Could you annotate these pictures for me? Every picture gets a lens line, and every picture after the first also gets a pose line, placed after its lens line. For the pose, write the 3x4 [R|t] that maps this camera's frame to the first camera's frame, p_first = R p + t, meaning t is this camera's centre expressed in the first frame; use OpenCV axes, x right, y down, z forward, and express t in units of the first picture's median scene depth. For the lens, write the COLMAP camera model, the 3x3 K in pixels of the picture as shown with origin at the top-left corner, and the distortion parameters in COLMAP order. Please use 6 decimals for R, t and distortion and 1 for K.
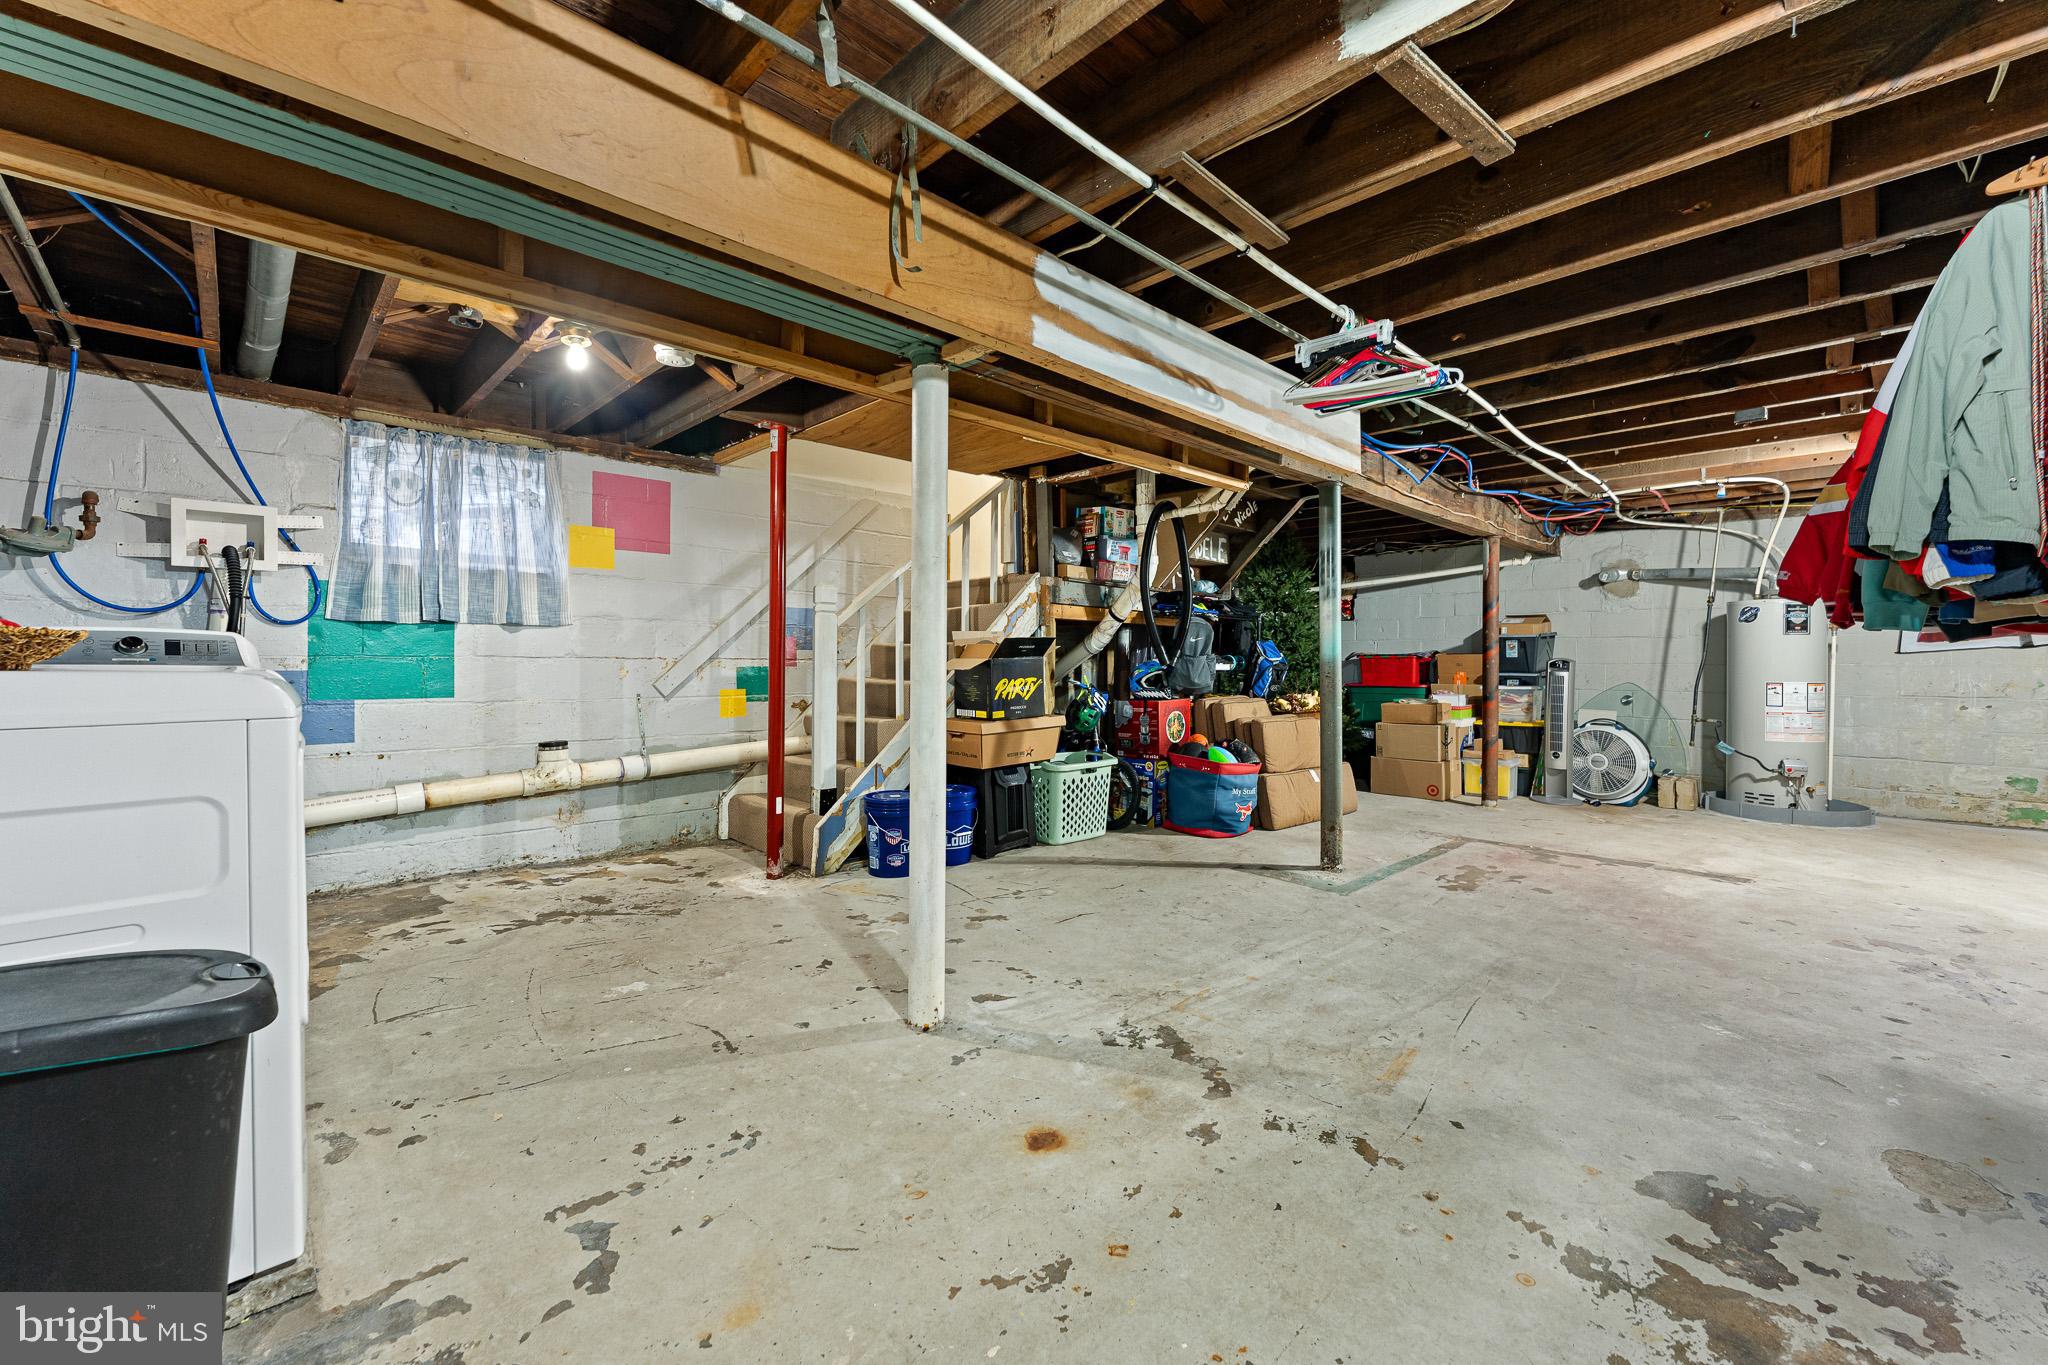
lens RADIAL K [[819.7, 0, 1028.9], [0, 819.7, 667.6], [0, 0, 1]] dist [0.001492, 0.000353]
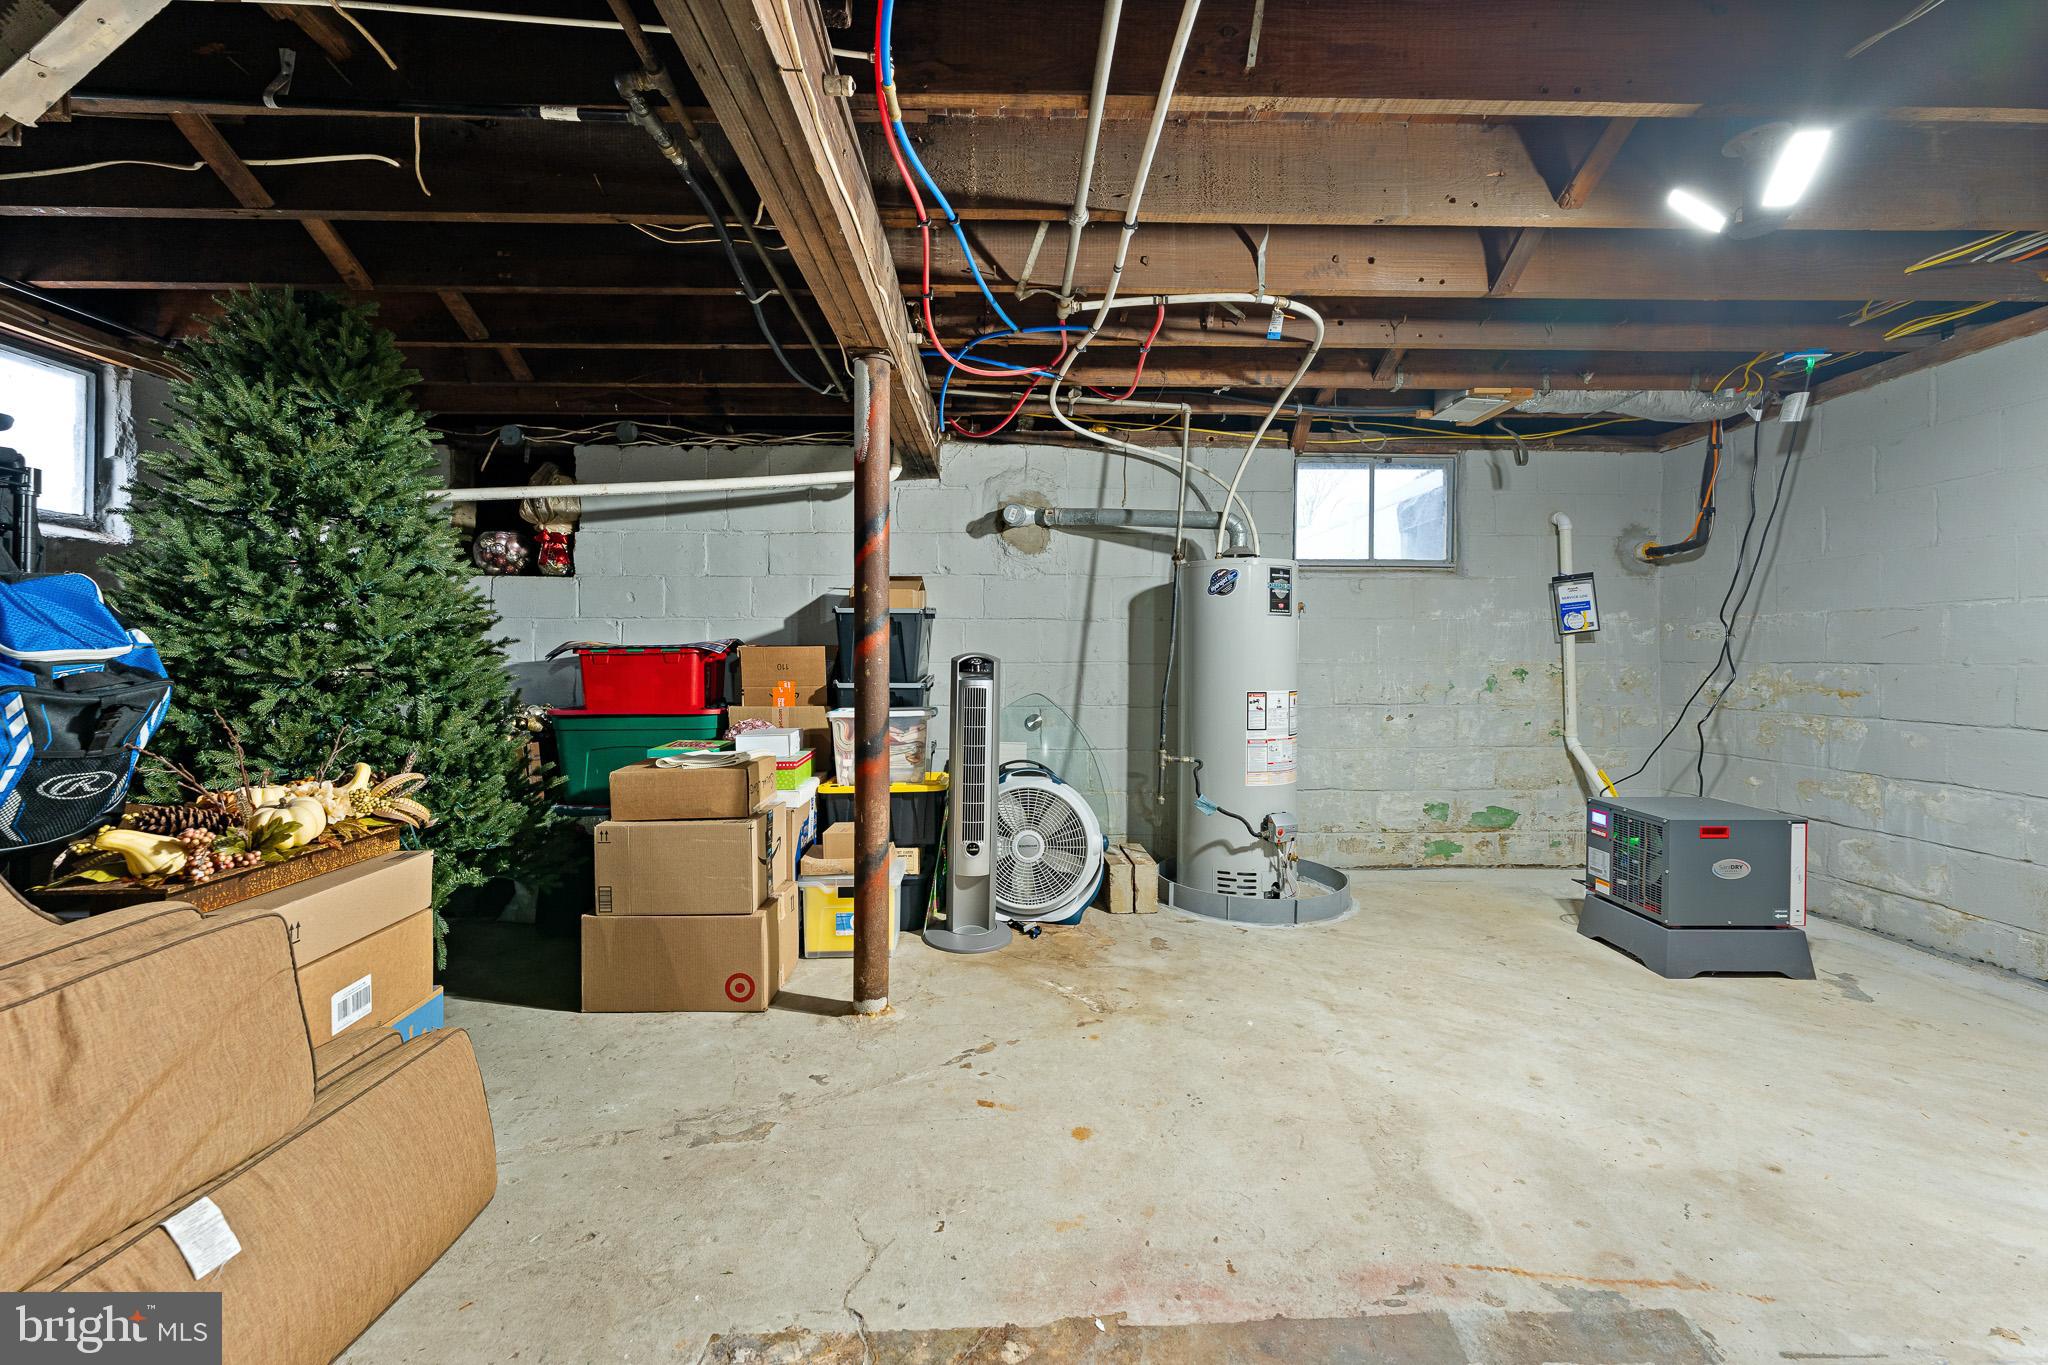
lens RADIAL K [[819.7, 0, 1023.0], [0, 819.7, 651.5], [0, 0, 1]] dist [0.001492, 0.000353]
pose [[0.682831, 0.002762, 0.730572, 0.298783], [0.009524, 0.999874, -0.012681, -0.005906], [-0.730515, 0.015617, 0.682718, 0.633518]]
